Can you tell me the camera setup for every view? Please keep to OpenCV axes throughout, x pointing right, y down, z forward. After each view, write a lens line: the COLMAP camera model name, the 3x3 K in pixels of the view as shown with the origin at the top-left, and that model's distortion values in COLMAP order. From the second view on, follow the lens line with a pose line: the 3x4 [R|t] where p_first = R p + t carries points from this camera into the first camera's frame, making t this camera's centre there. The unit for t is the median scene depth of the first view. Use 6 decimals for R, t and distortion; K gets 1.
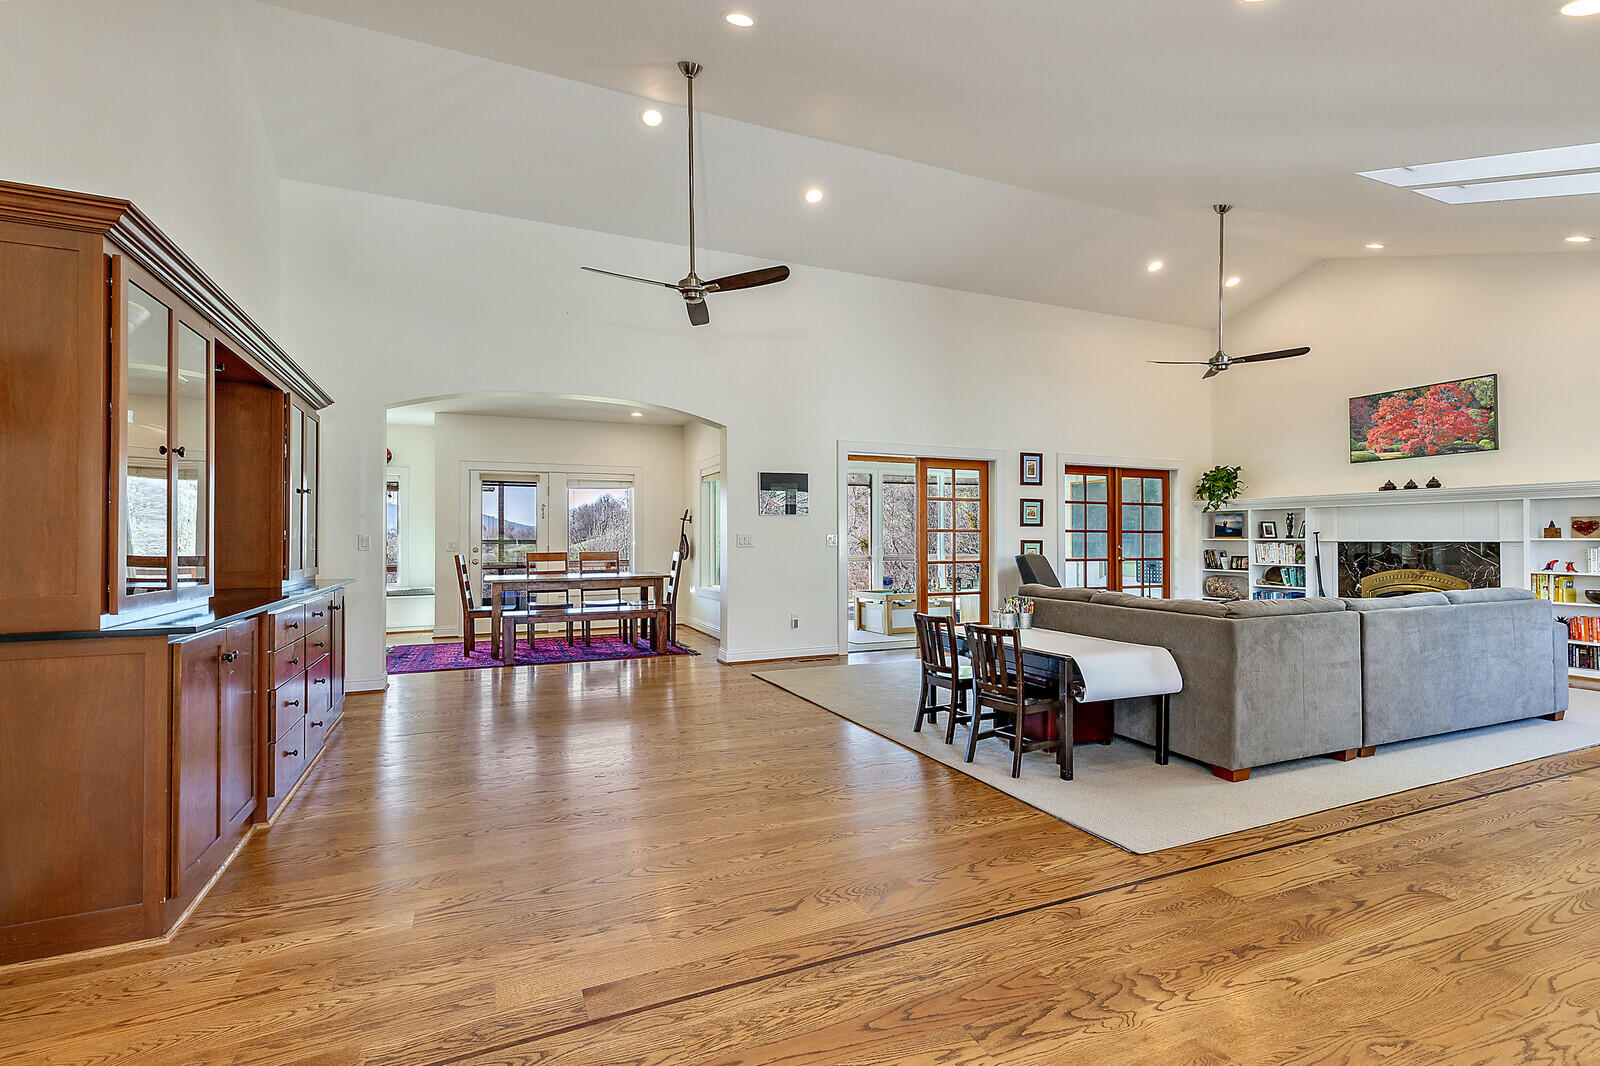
lens RADIAL K [[733.8, 0, 803.9], [0, 733.8, 531.0], [0, 0, 1]] dist [0.008498, -0.000320]
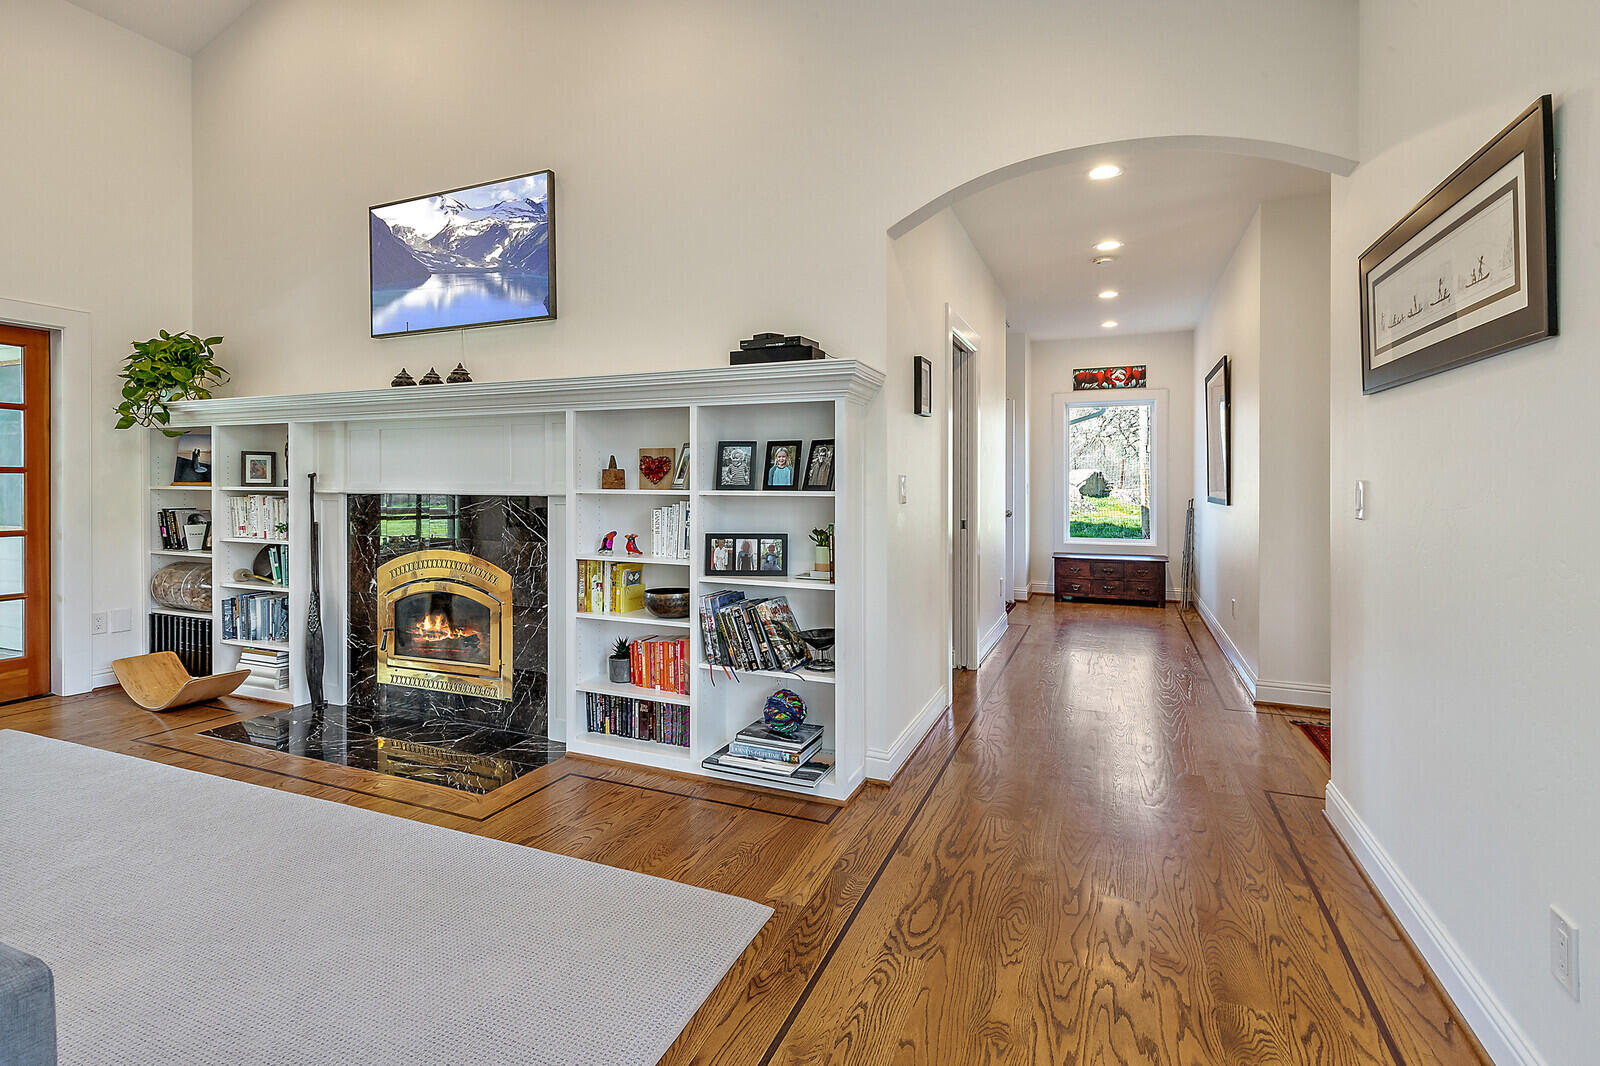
lens RADIAL K [[733.8, 0, 820.7], [0, 733.8, 489.5], [0, 0, 1]] dist [0.008498, -0.000320]
pose [[0.722127, 0.003644, 0.691750, 0.613917], [-0.014441, 0.999848, 0.009807, 0.002217], [-0.691609, -0.017072, 0.722070, 0.425946]]
